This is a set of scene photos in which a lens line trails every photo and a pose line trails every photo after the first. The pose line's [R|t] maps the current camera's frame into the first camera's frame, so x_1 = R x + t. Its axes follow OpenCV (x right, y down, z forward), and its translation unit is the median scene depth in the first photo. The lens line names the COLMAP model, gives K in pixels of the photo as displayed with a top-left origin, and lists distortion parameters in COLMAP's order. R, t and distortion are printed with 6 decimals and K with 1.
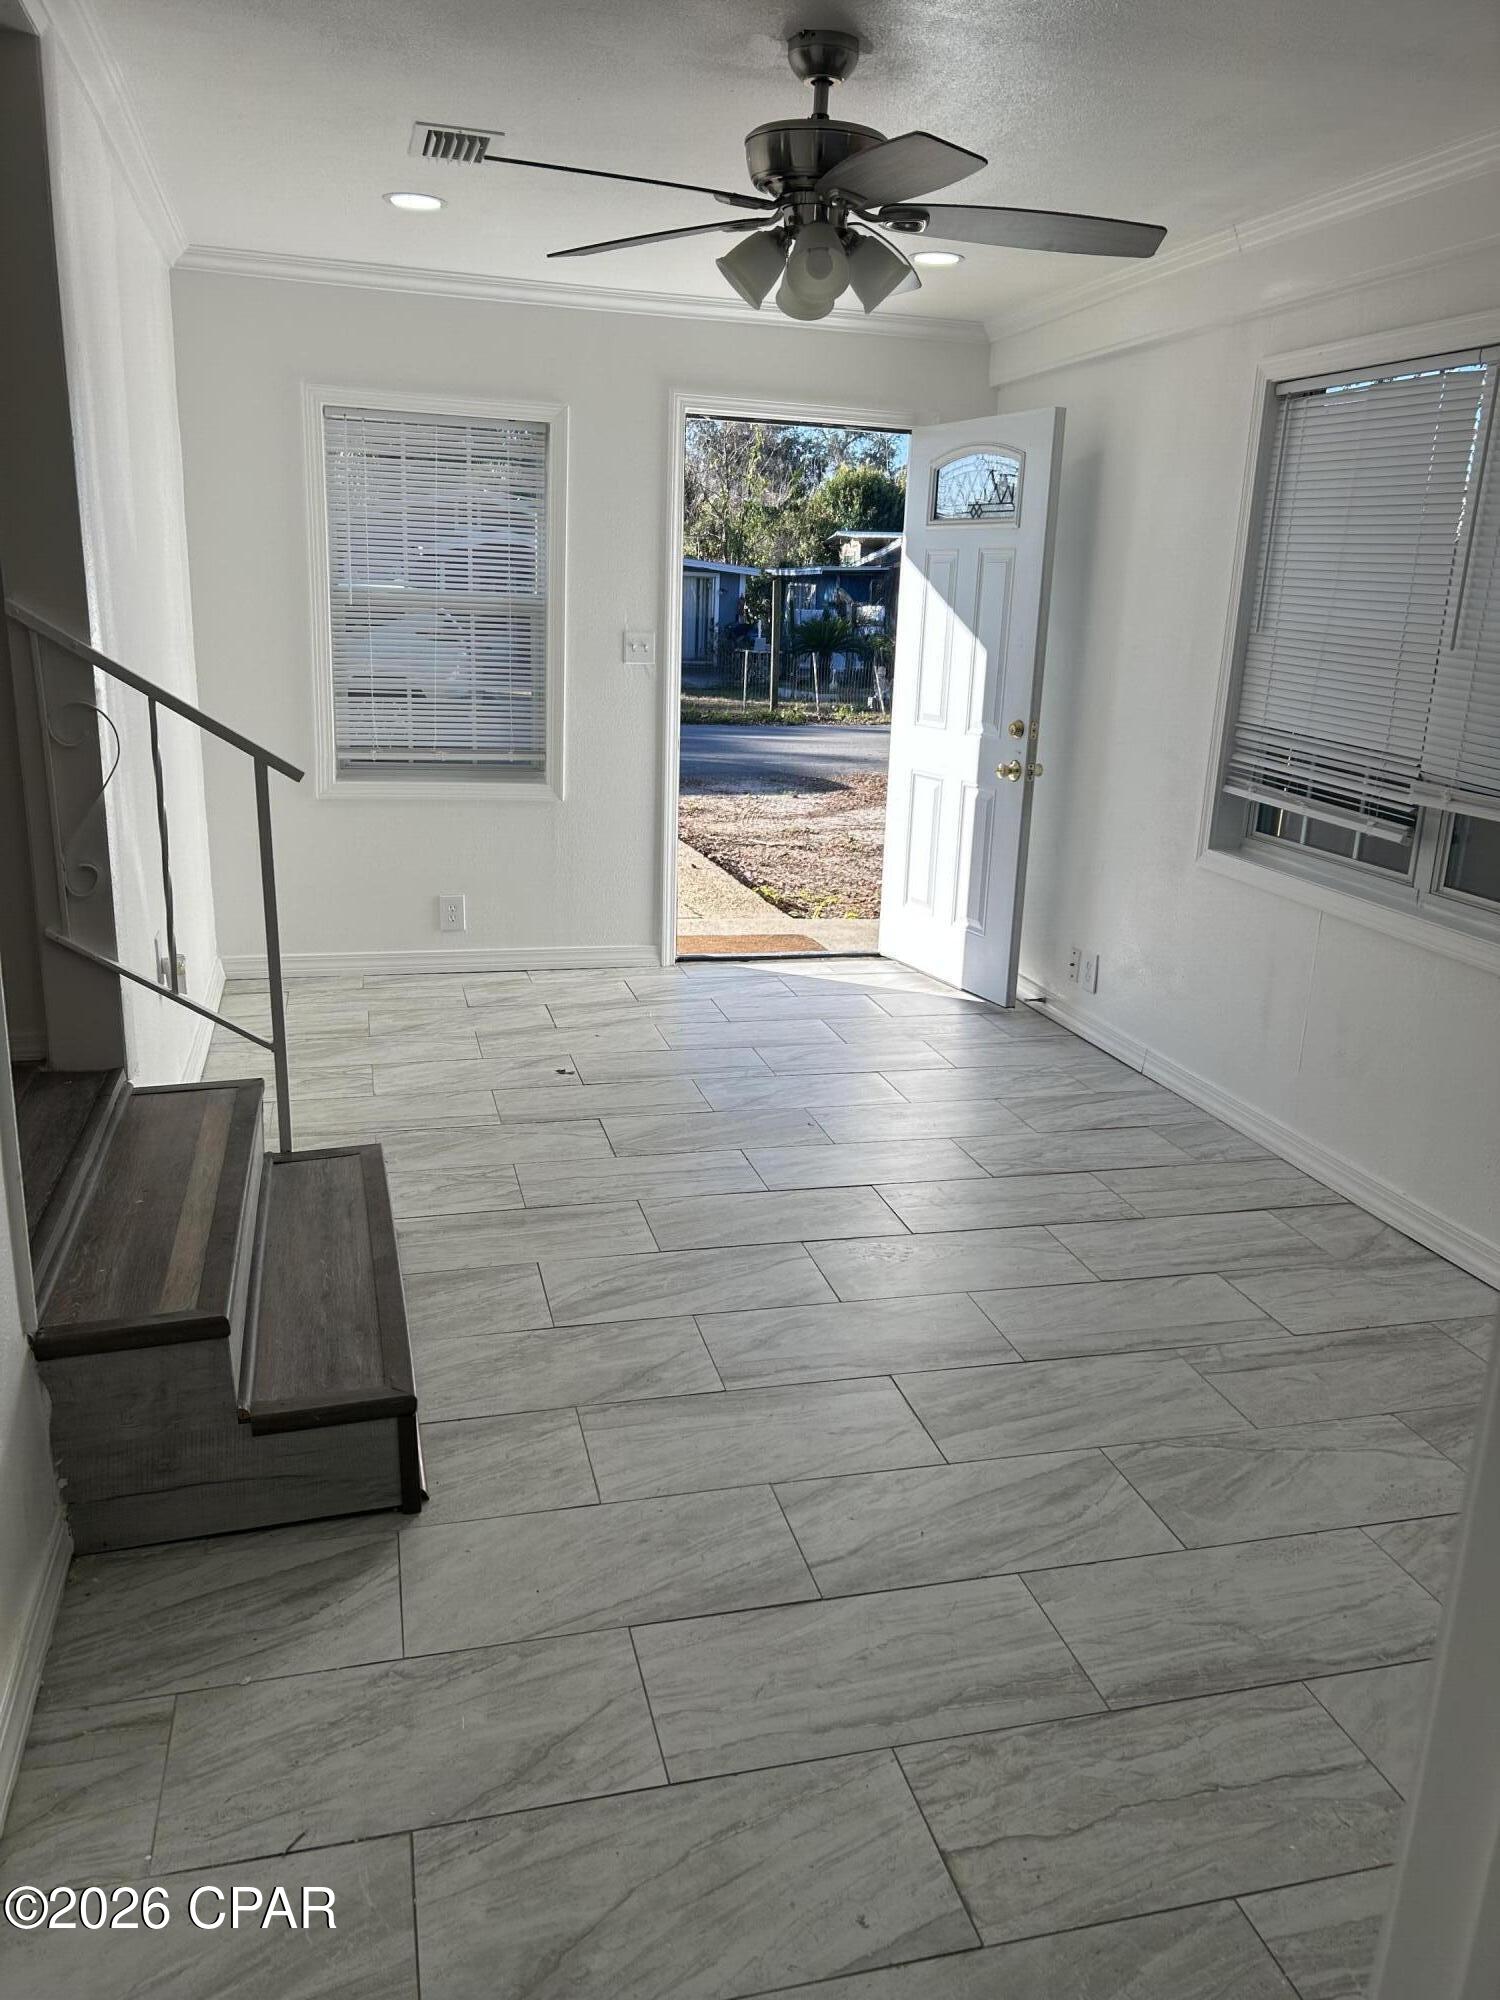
lens RADIAL K [[1491.5, 0, 755.2], [0, 1491.5, 1003.9], [0, 0, 1]] dist [0.052671, -0.062352]
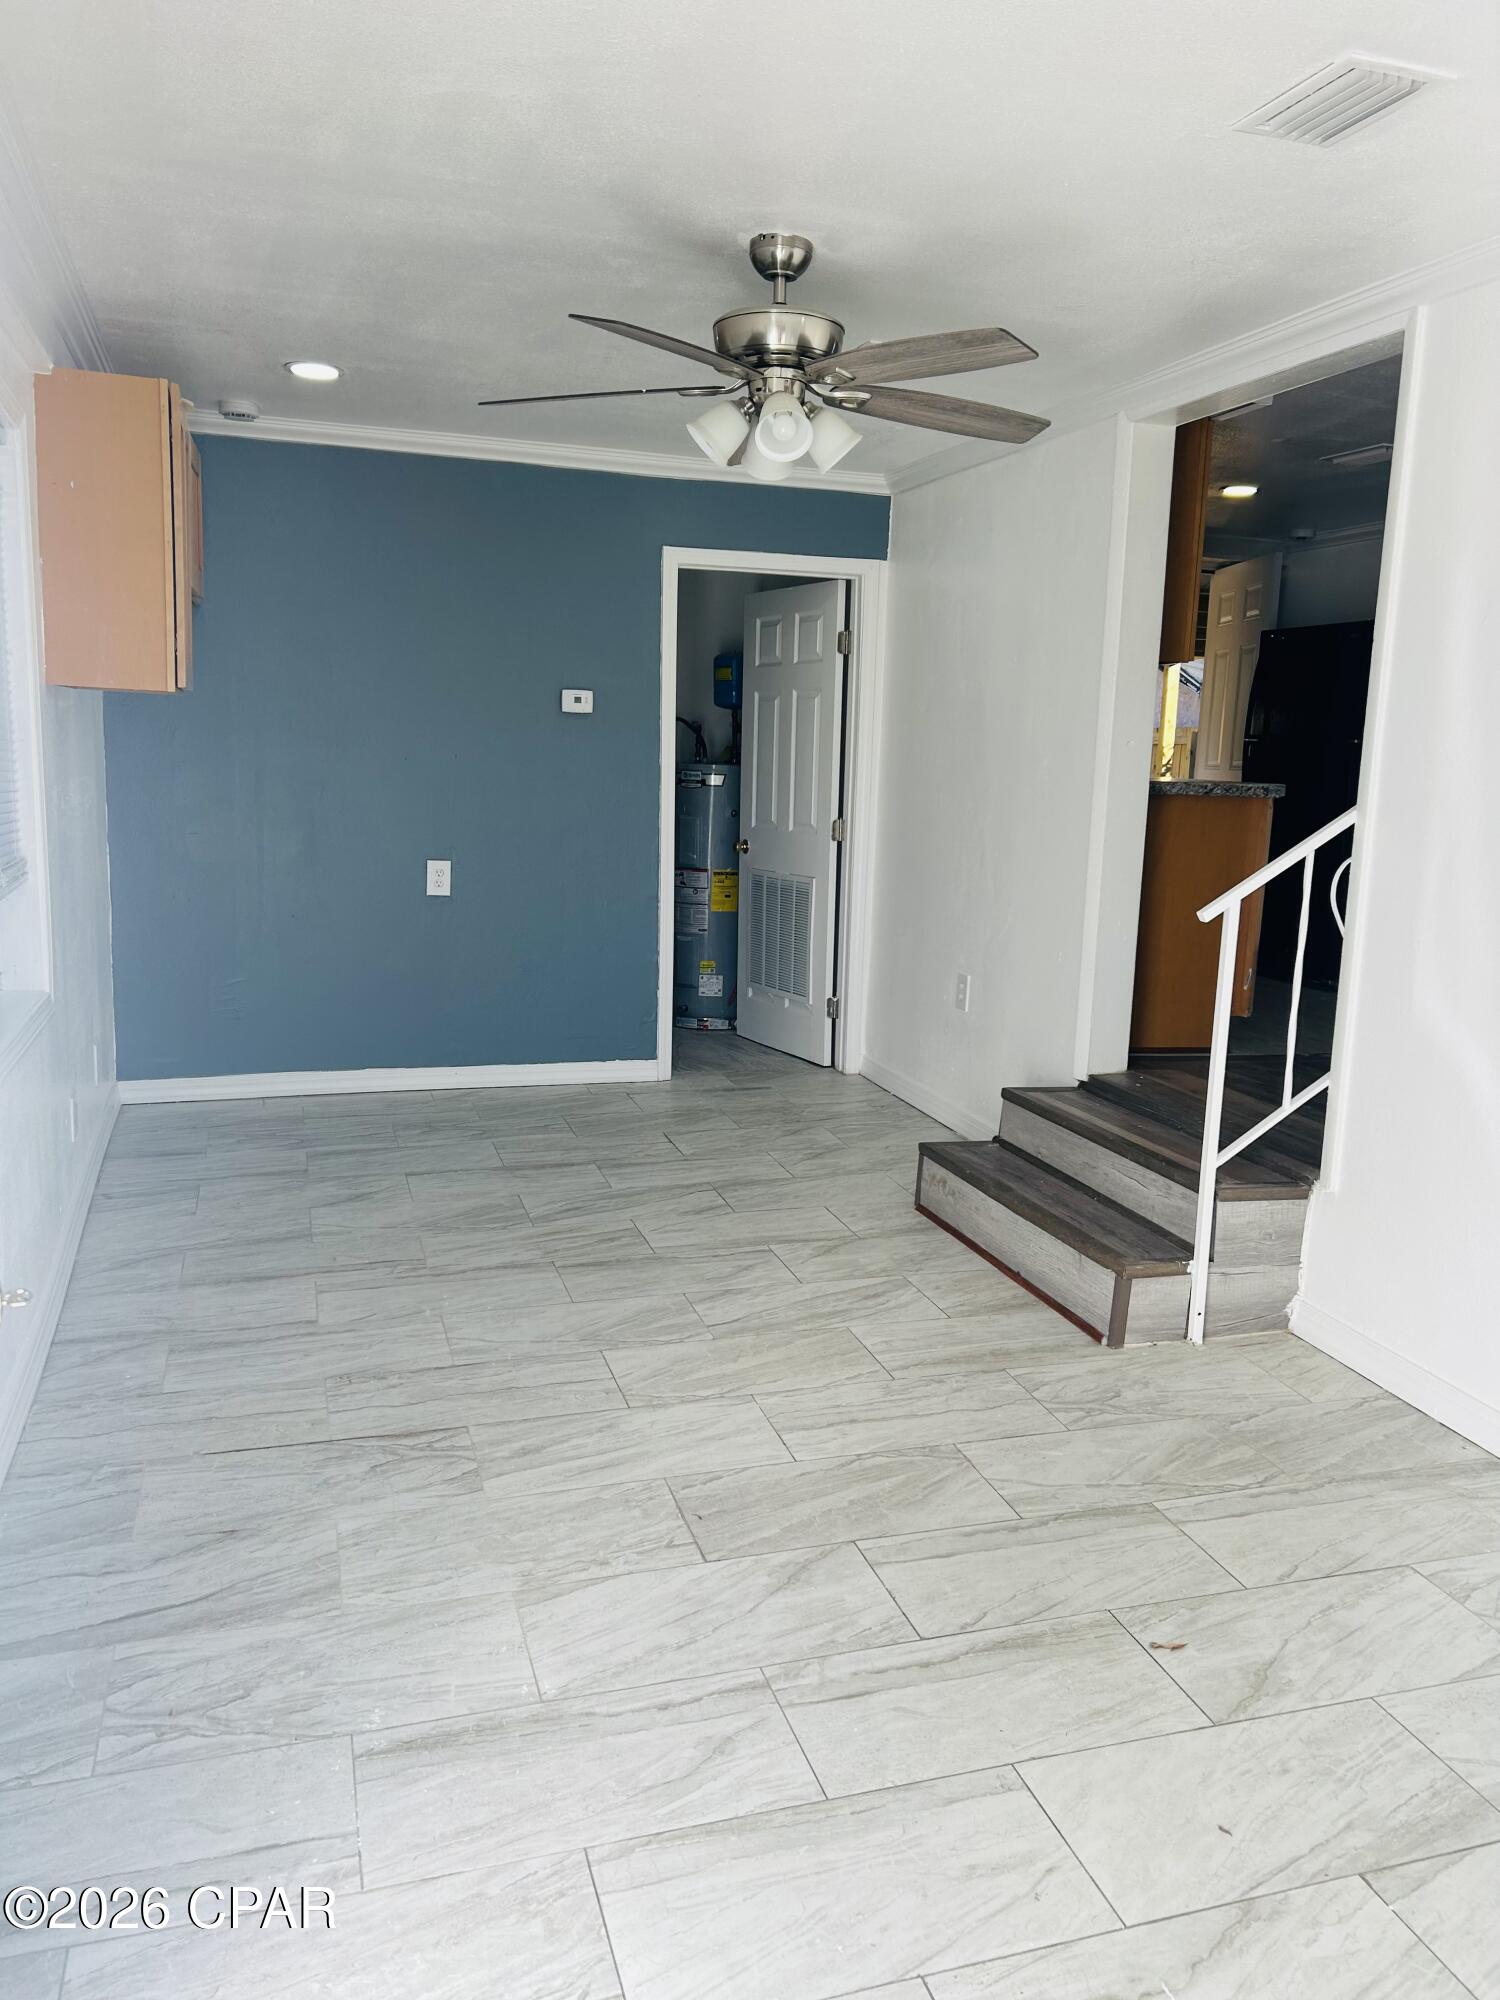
lens RADIAL K [[1491.5, 0, 755.2], [0, 1491.5, 1003.9], [0, 0, 1]] dist [0.052671, -0.062352]
pose [[-0.996088, -0.064177, -0.060745, 0.090515], [-0.083974, 0.901498, 0.424558, -0.543292], [0.027515, 0.427998, -0.903361, 2.049010]]
